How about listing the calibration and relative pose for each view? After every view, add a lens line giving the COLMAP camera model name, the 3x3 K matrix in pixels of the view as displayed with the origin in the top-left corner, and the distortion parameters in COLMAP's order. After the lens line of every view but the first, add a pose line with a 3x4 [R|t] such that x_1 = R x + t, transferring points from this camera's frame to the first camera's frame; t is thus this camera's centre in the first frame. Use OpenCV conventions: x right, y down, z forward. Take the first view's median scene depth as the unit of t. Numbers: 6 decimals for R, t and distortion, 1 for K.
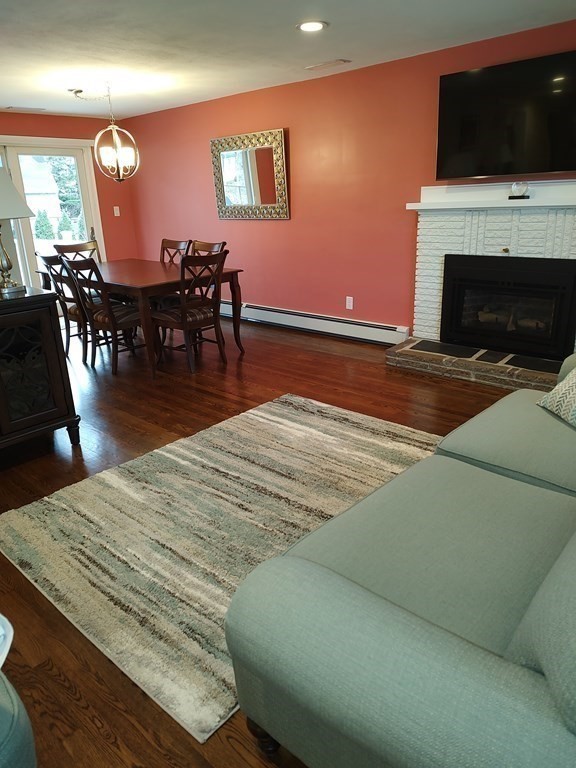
lens RADIAL K [[550.3, 0, 285.3], [0, 550.3, 378.7], [0, 0, 1]] dist [0.027775, -0.023329]
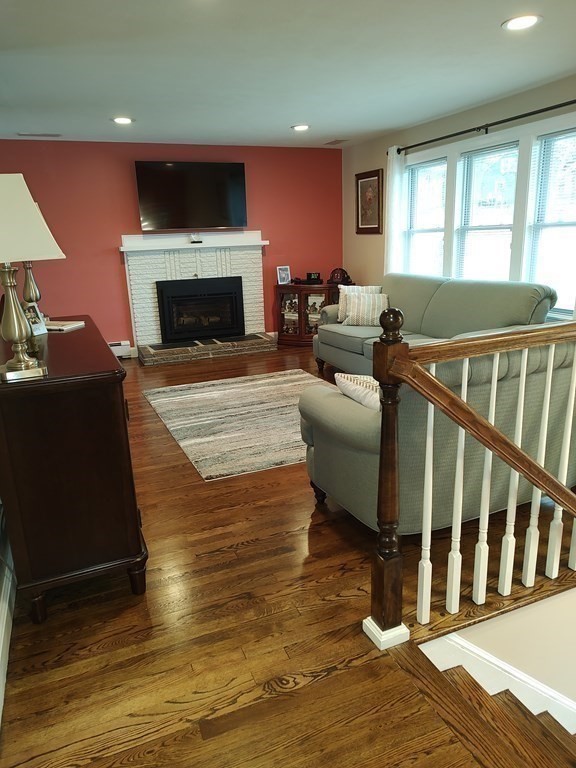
lens RADIAL K [[550.3, 0, 287.5], [0, 550.3, 388.0], [0, 0, 1]] dist [0.027775, -0.023329]
pose [[0.406415, -0.226311, 0.885218, -0.995128], [0.306661, 0.946427, 0.101167, -0.005284], [-0.860689, 0.230346, 0.454043, 0.135883]]
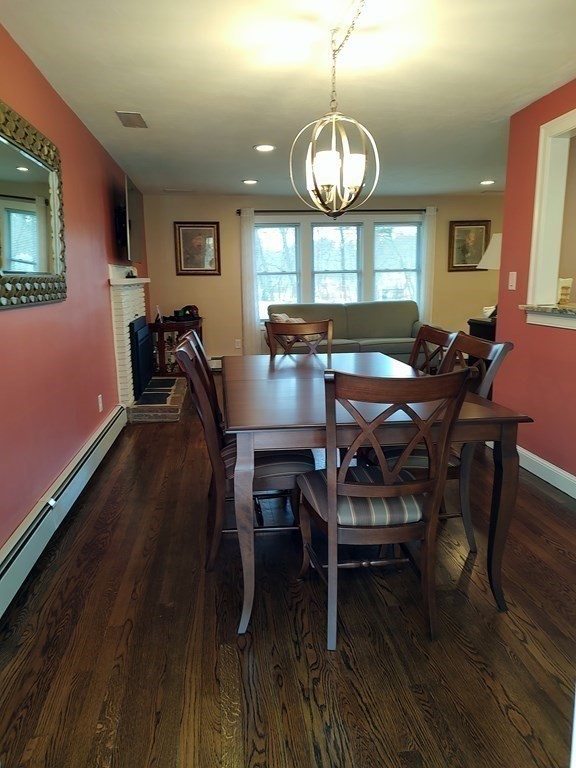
lens RADIAL K [[550.3, 0, 291.3], [0, 550.3, 380.6], [0, 0, 1]] dist [0.027775, -0.023329]
pose [[-0.767754, -0.075363, 0.636298, -0.785673], [0.239373, 0.887422, 0.393932, -0.545404], [-0.594352, 0.454756, -0.663282, 1.791359]]
